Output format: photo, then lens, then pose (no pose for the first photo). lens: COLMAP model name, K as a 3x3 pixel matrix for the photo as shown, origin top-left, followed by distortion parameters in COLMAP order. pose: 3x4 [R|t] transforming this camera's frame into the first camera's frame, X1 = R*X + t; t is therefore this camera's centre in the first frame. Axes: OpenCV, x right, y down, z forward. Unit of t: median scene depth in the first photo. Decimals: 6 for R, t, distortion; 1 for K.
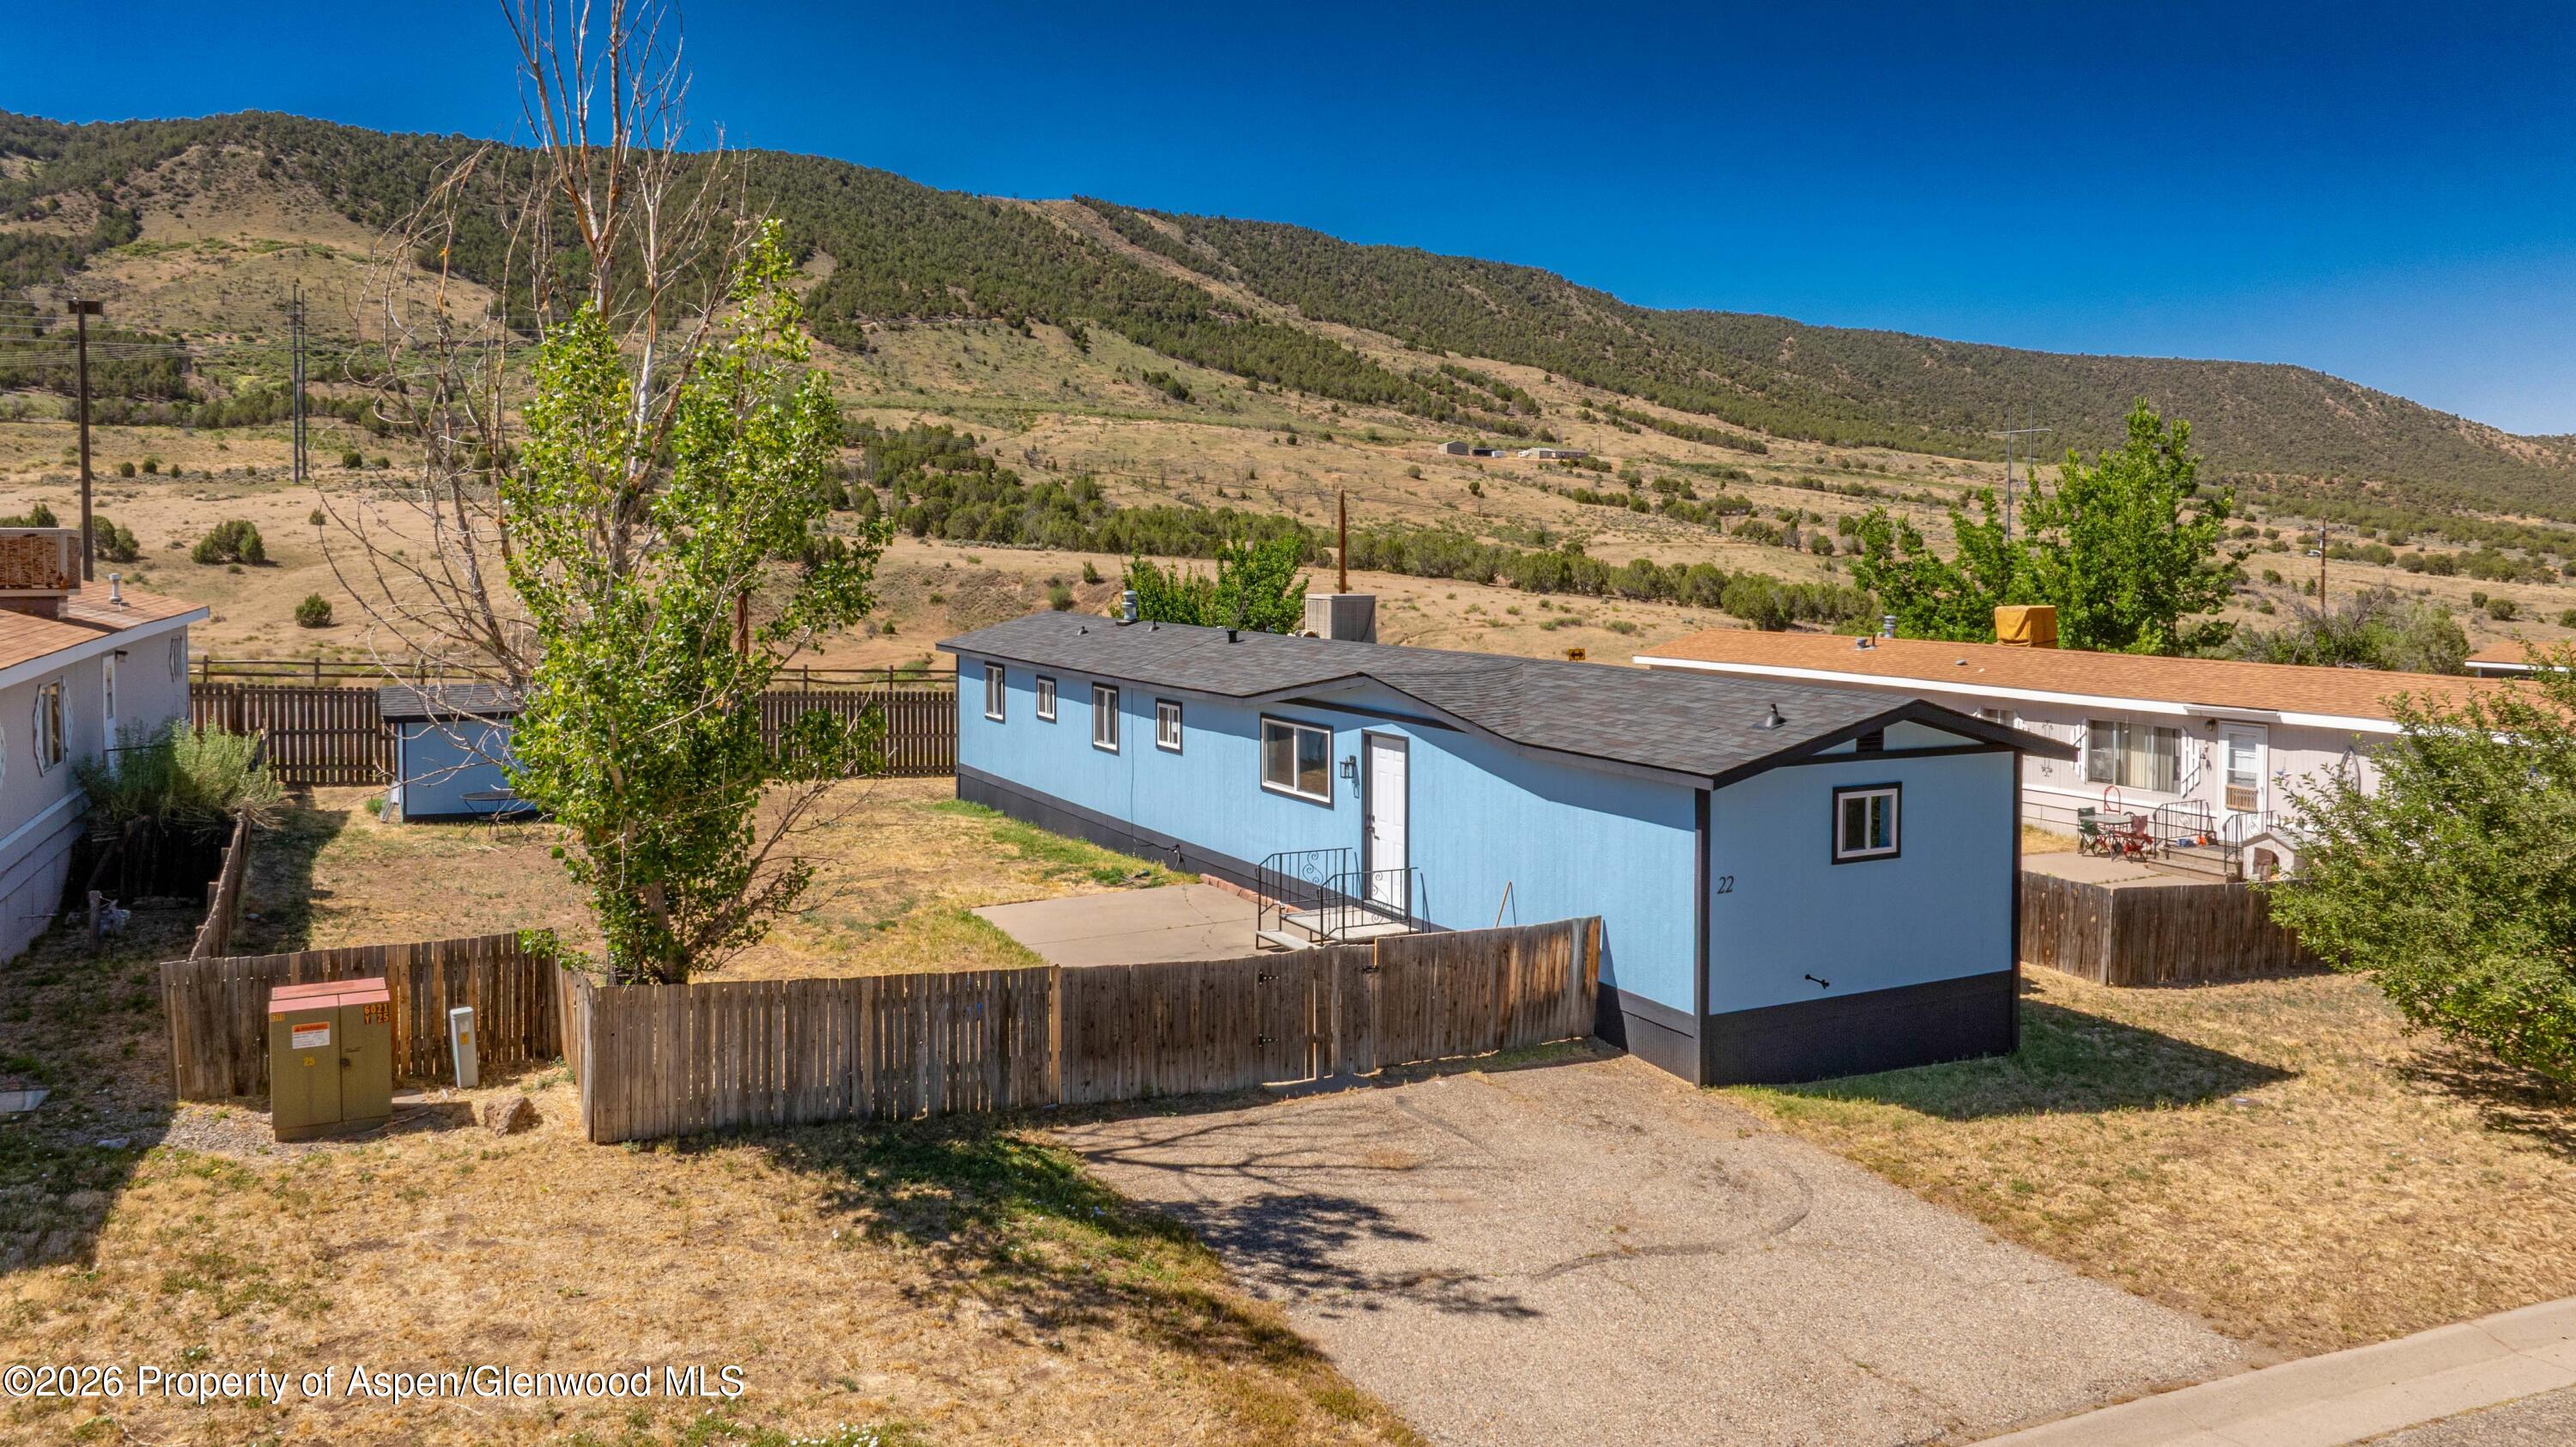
lens RADIAL K [[1869.1, 0, 1209.0], [0, 1869.1, 610.5], [0, 0, 1]] dist [-0.004682, -0.036577]
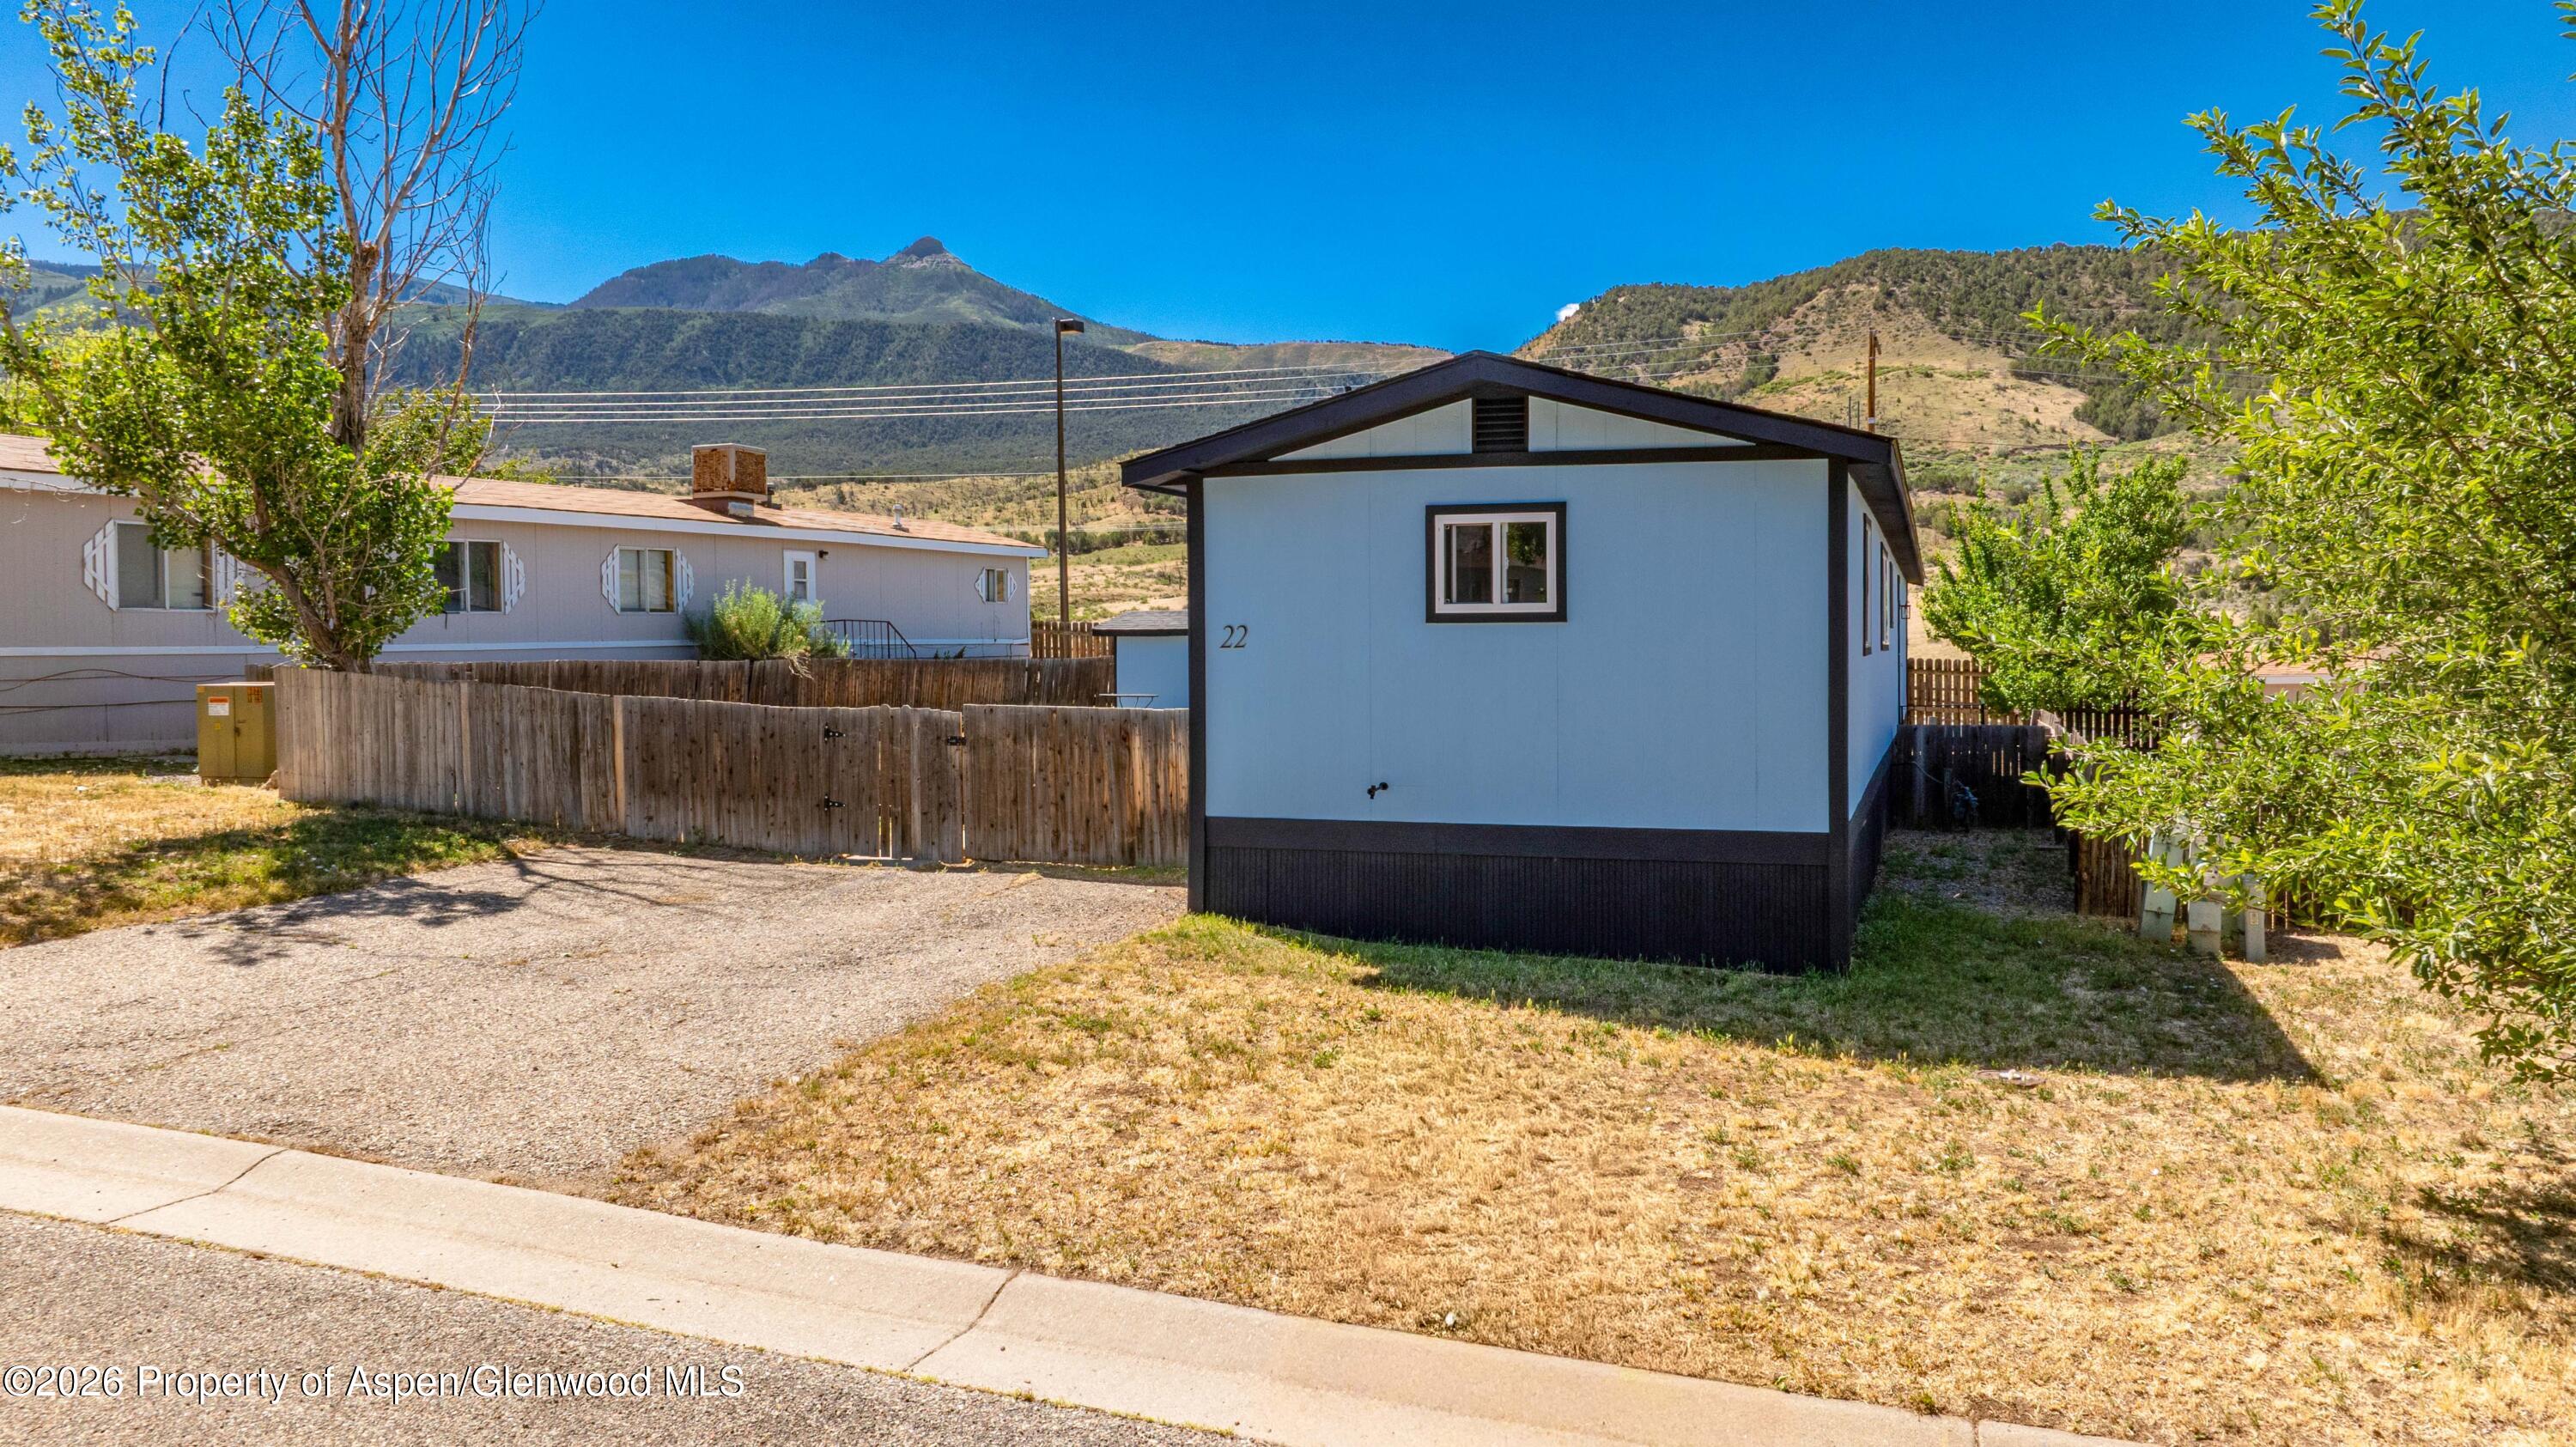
lens RADIAL K [[1840.7, 0, 1289.9], [0, 1840.7, 662.6], [0, 0, 1]] dist [-0.004440, -0.002292]
pose [[0.706204, 0.003037, -0.708002, 0.605472], [-0.024031, 0.999517, -0.019683, 0.130269], [0.707601, 0.030914, 0.705936, 0.396454]]
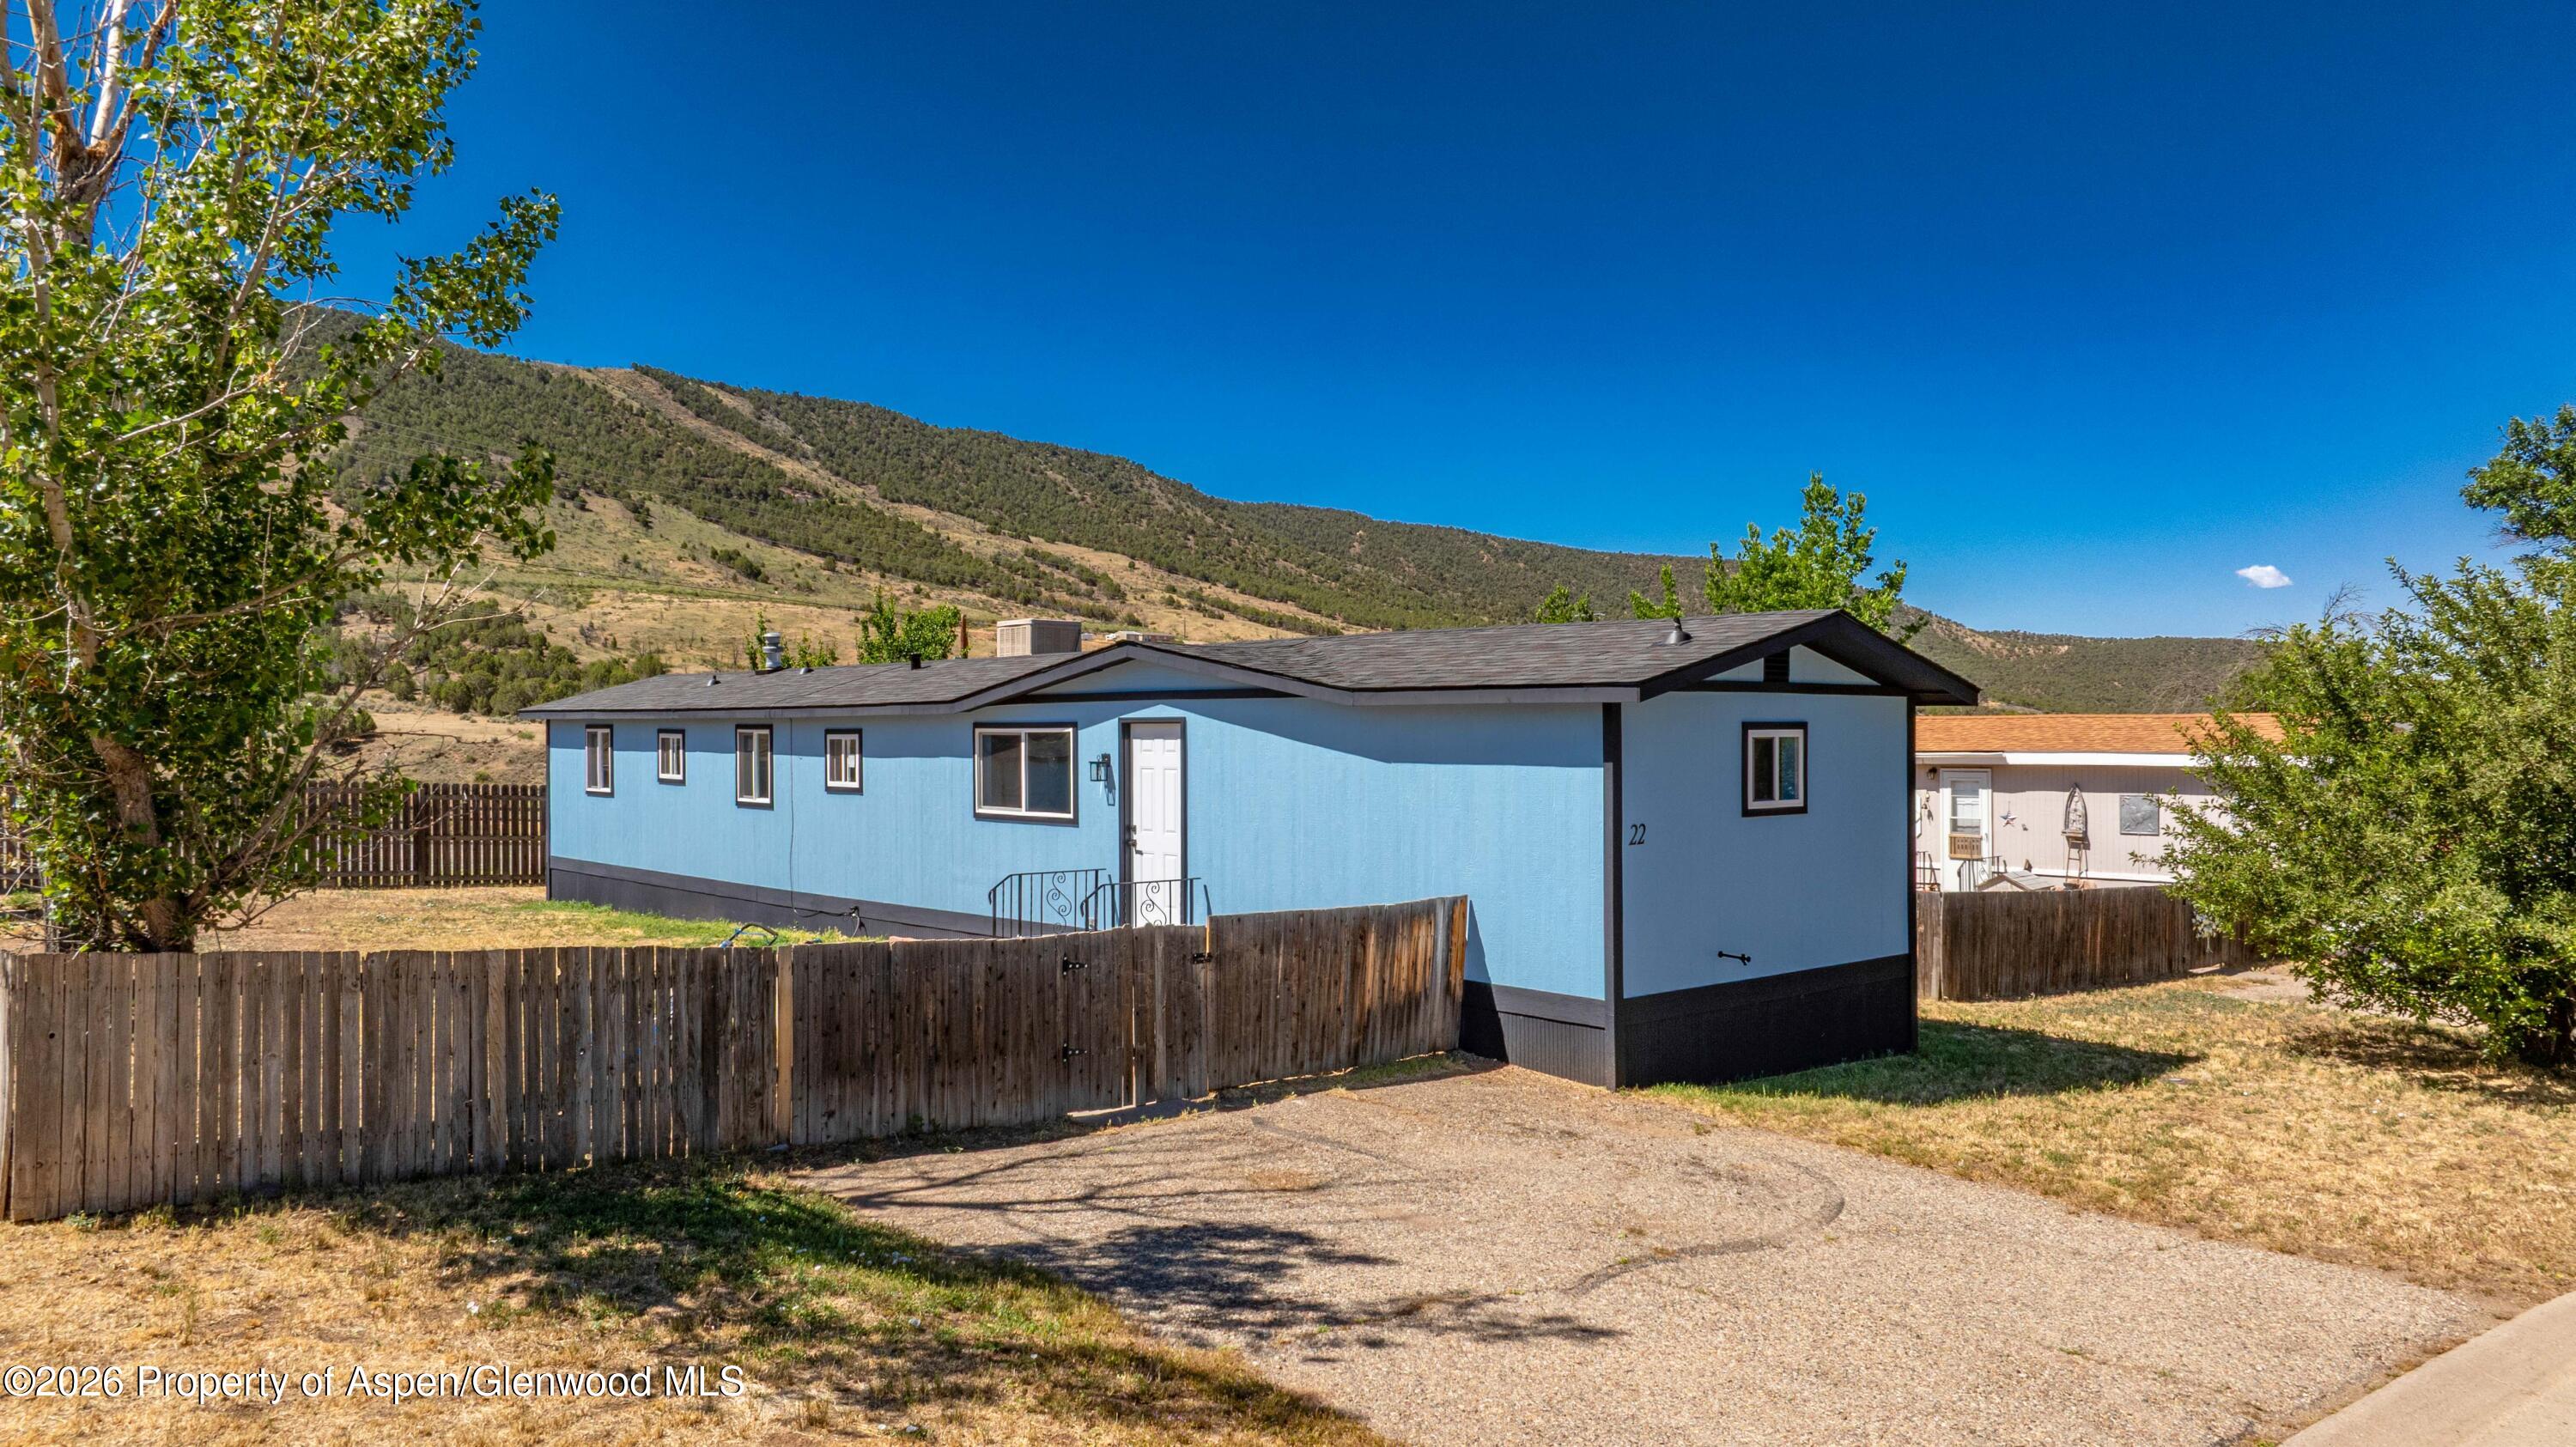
lens RADIAL K [[1884.6, 0, 1288.0], [0, 1884.6, 723.5], [0, 0, 1]] dist [-0.032584, 0.027101]
pose [[0.965245, -0.003570, 0.261324, -0.059238], [0.014735, 0.999060, -0.040775, 0.099653], [-0.260932, 0.043208, 0.964390, 0.200318]]
